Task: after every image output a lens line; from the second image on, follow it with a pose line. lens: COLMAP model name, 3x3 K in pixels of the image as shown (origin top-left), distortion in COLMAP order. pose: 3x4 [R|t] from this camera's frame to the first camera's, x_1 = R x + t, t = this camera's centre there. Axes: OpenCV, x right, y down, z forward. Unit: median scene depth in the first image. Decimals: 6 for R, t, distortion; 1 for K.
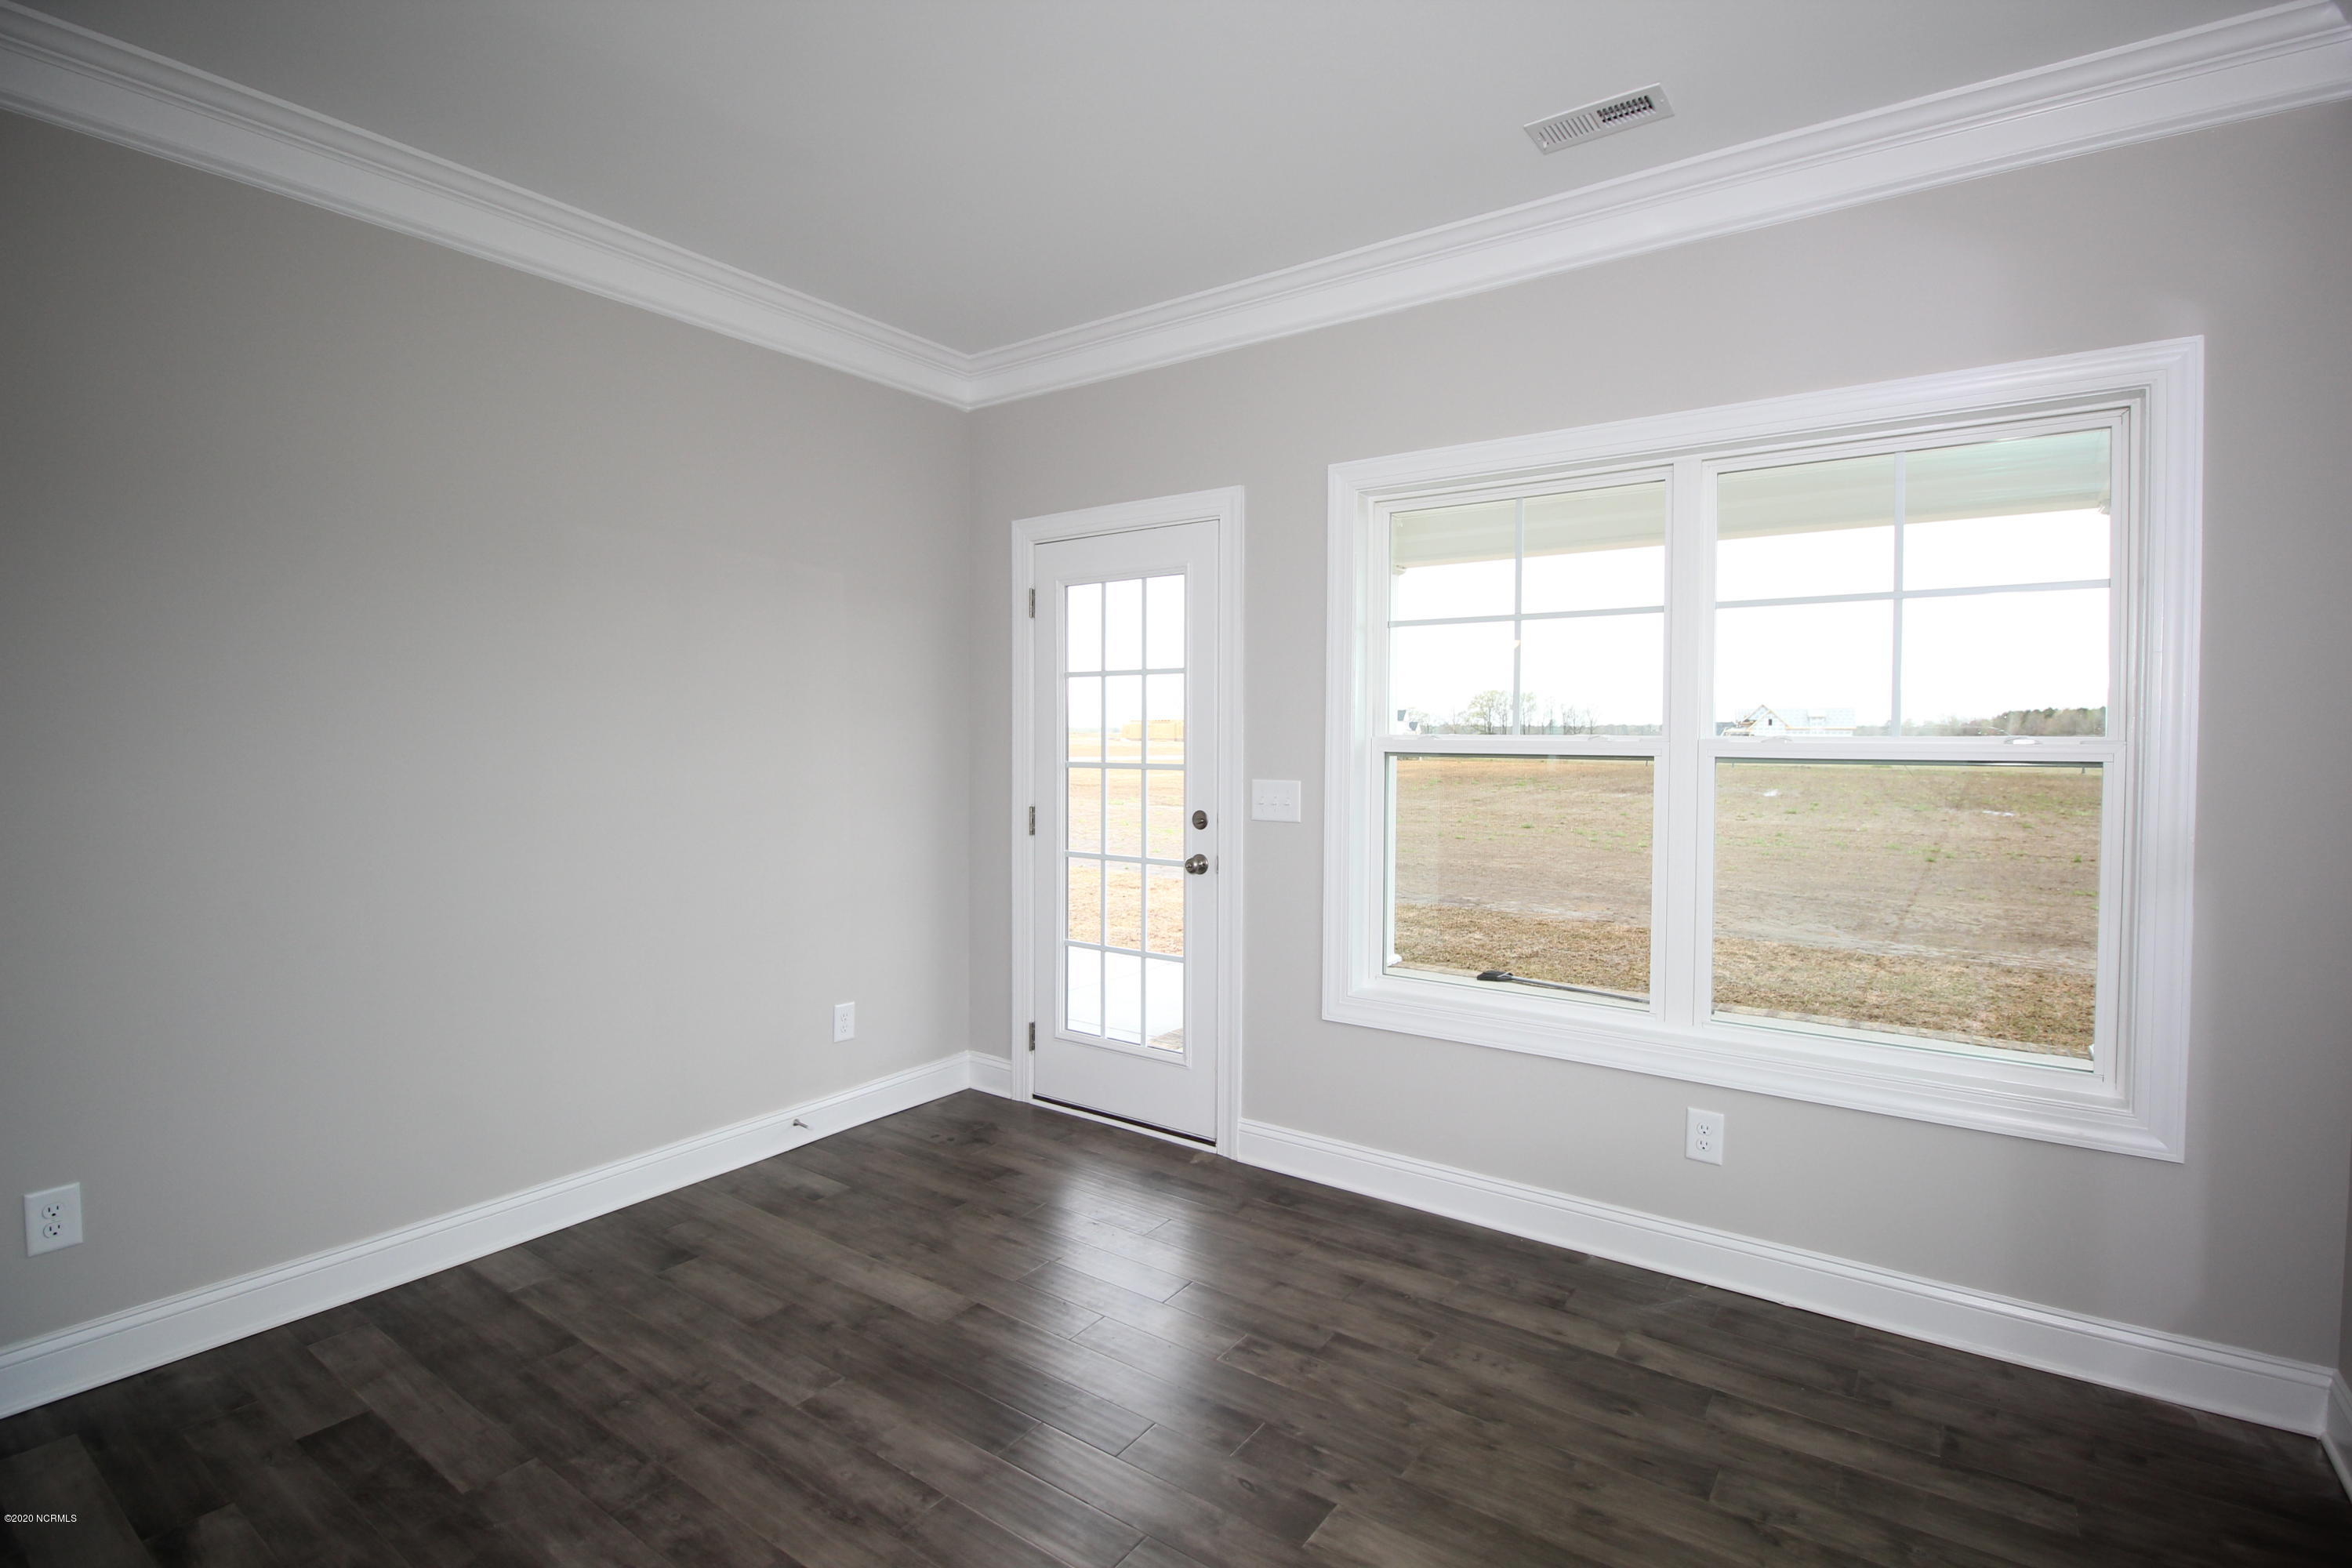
lens RADIAL K [[1104.7, 0, 1189.5], [0, 1104.7, 760.4], [0, 0, 1]] dist [-0.002867, -0.010314]
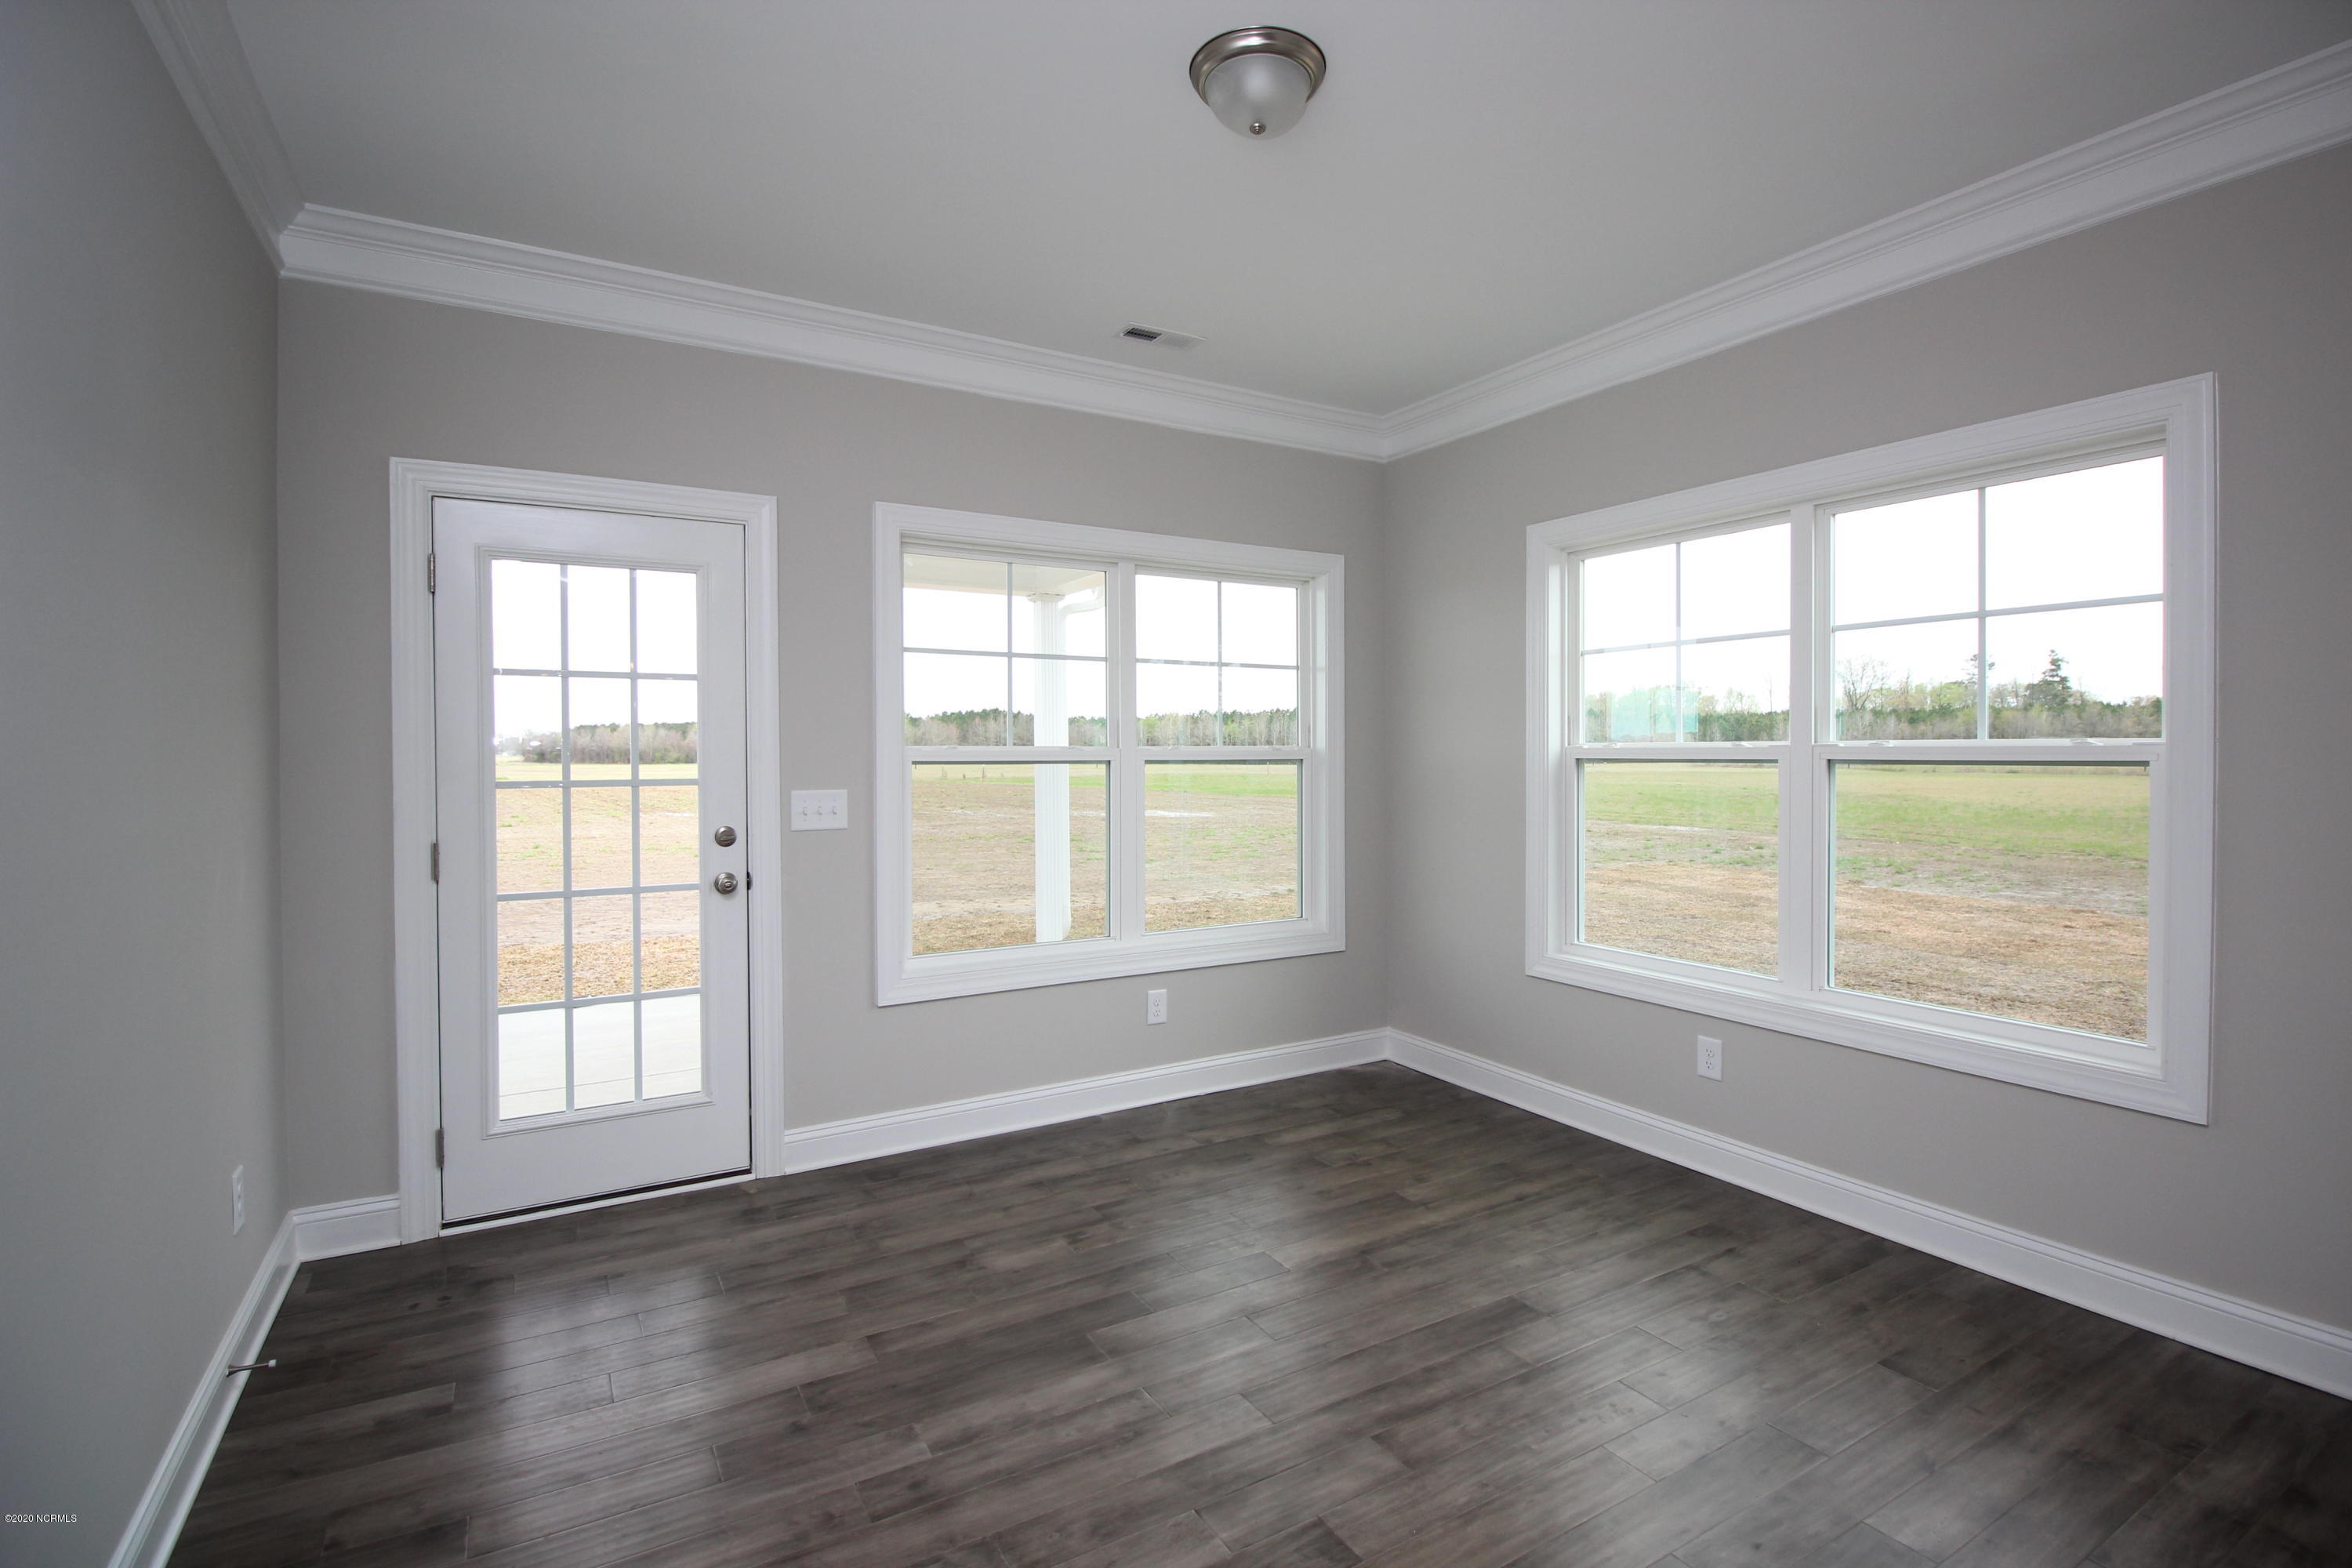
lens RADIAL K [[1104.7, 0, 1189.5], [0, 1104.7, 760.4], [0, 0, 1]] dist [-0.002867, -0.010314]
pose [[0.406318, -0.014188, 0.913622, -0.918869], [0.024314, 0.999693, 0.004711, -0.008614], [-0.913408, 0.020300, 0.406538, 0.327982]]
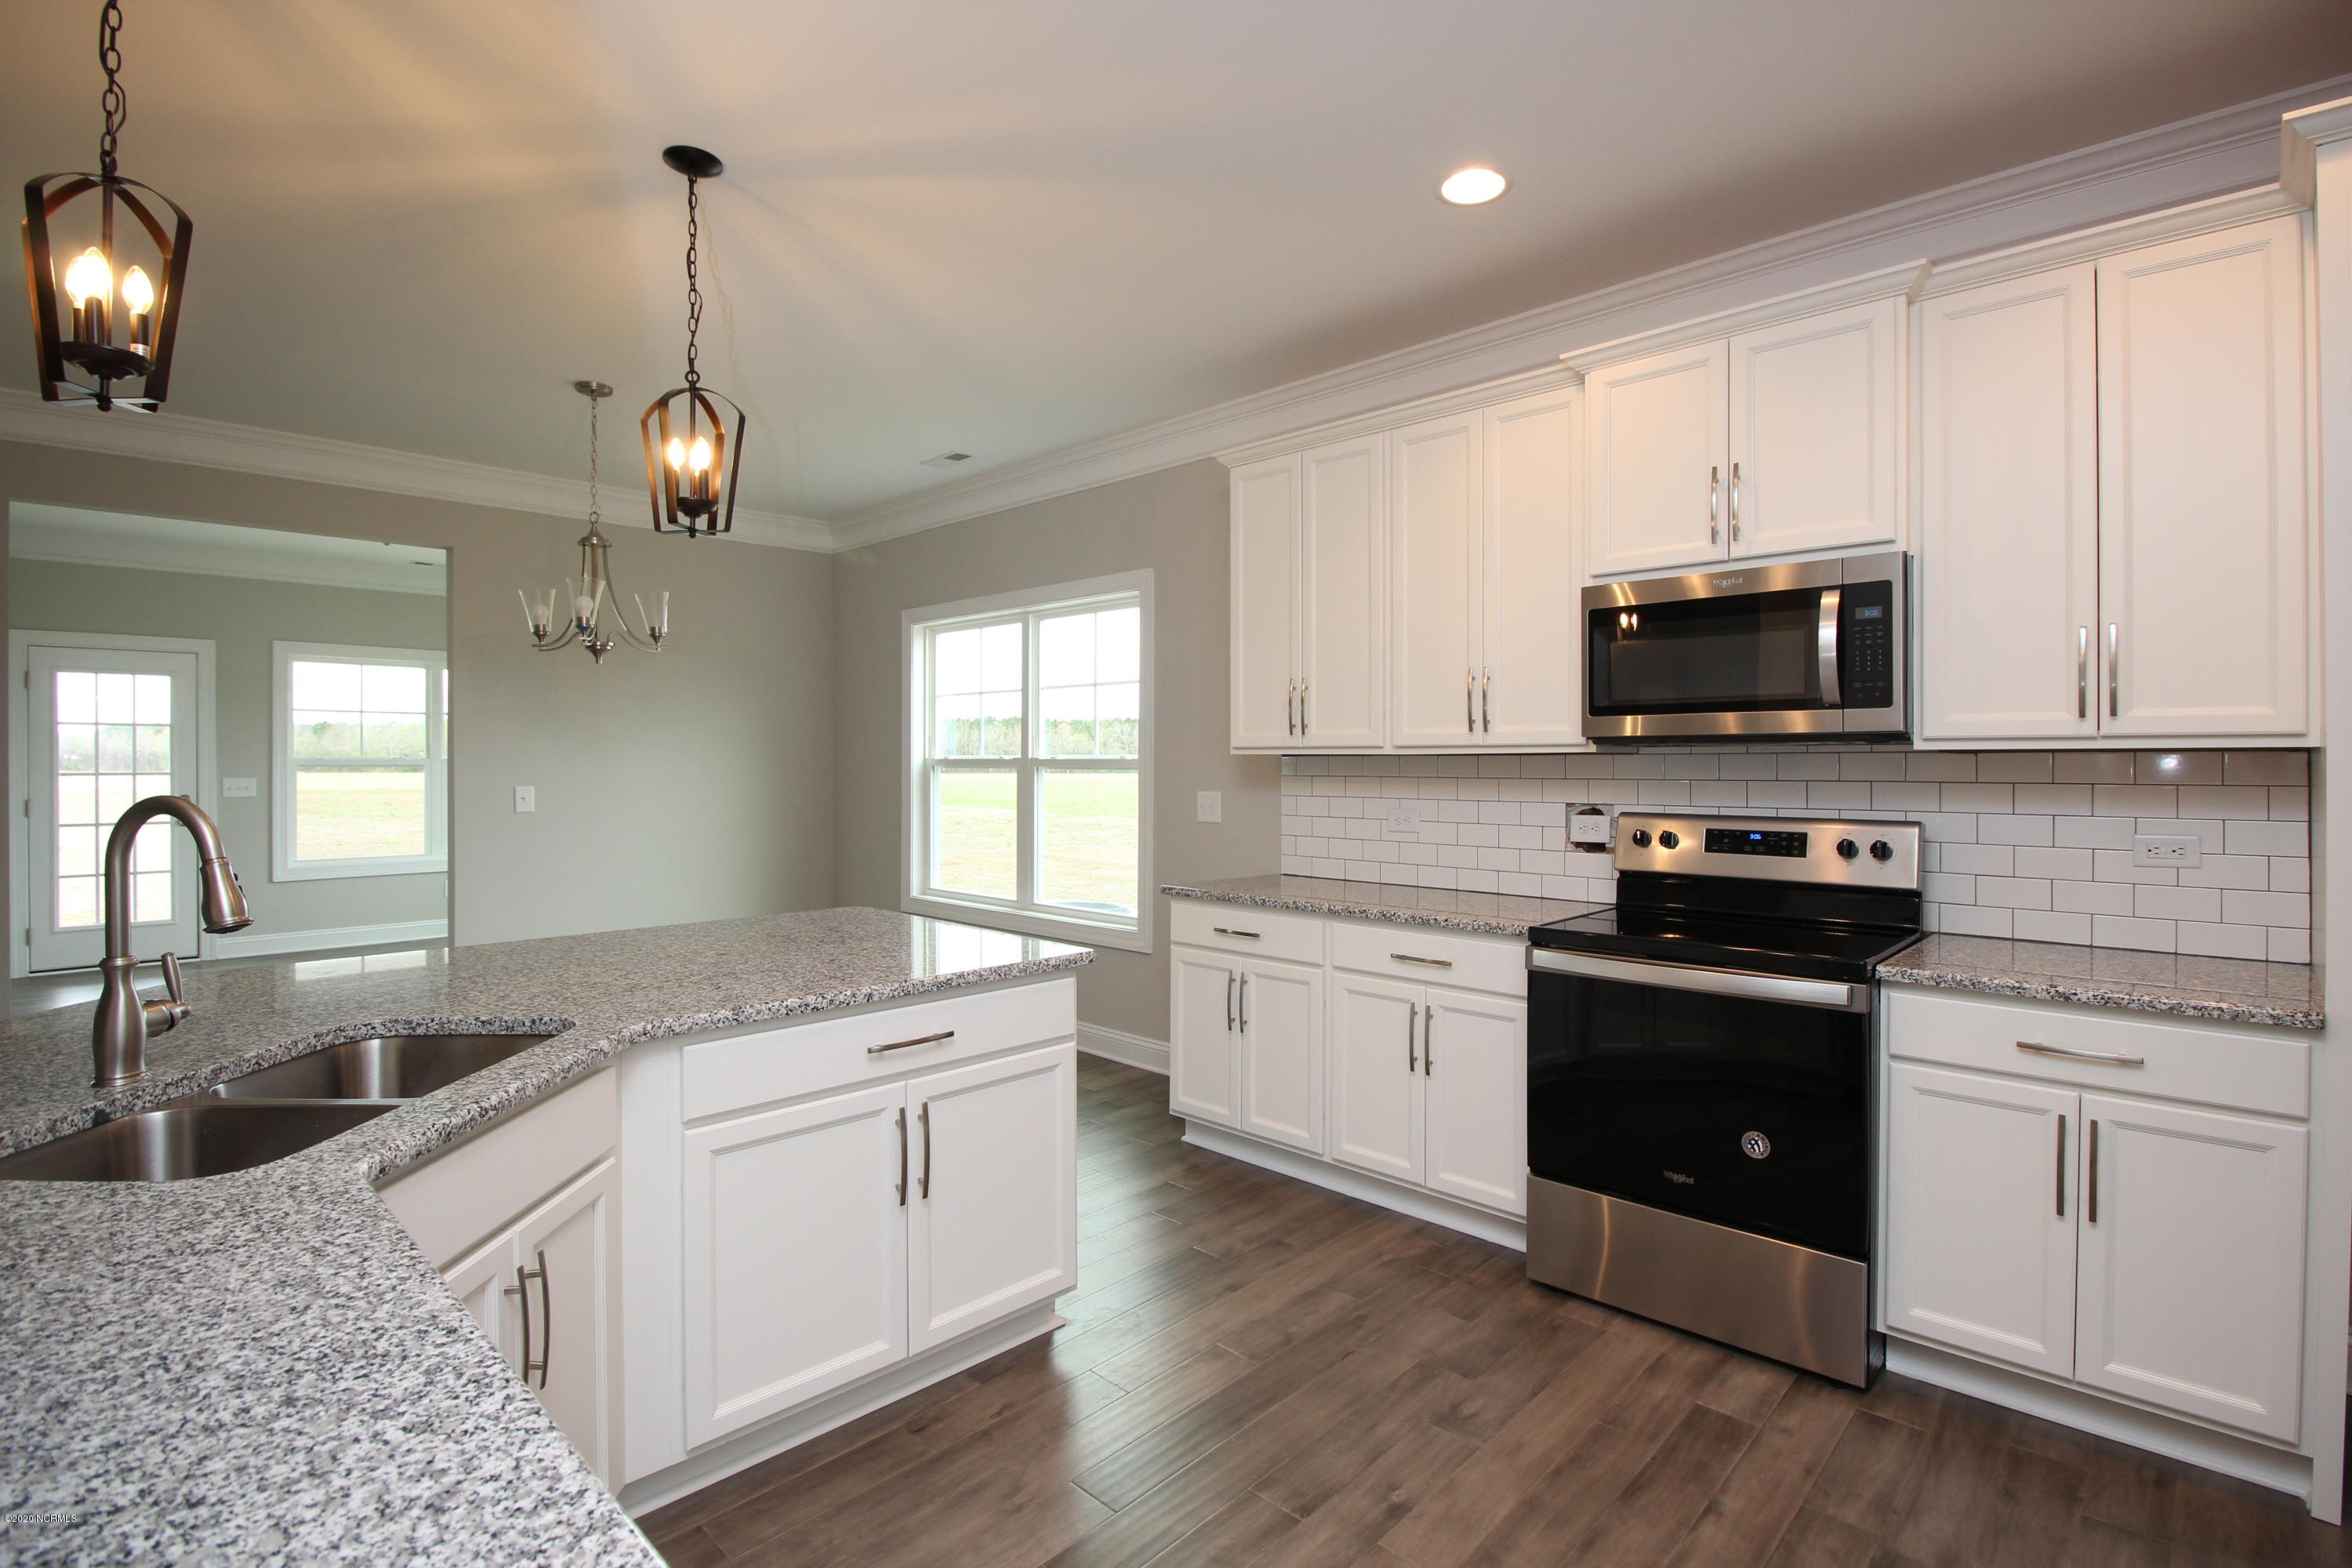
lens RADIAL K [[1104.7, 0, 1189.5], [0, 1104.7, 760.4], [0, 0, 1]] dist [-0.002867, -0.010314]
pose [[0.148058, -0.004424, 0.988969, -2.265945], [0.018505, 0.999827, 0.001702, 0.017389], [-0.988806, 0.018049, 0.148114, -1.506184]]
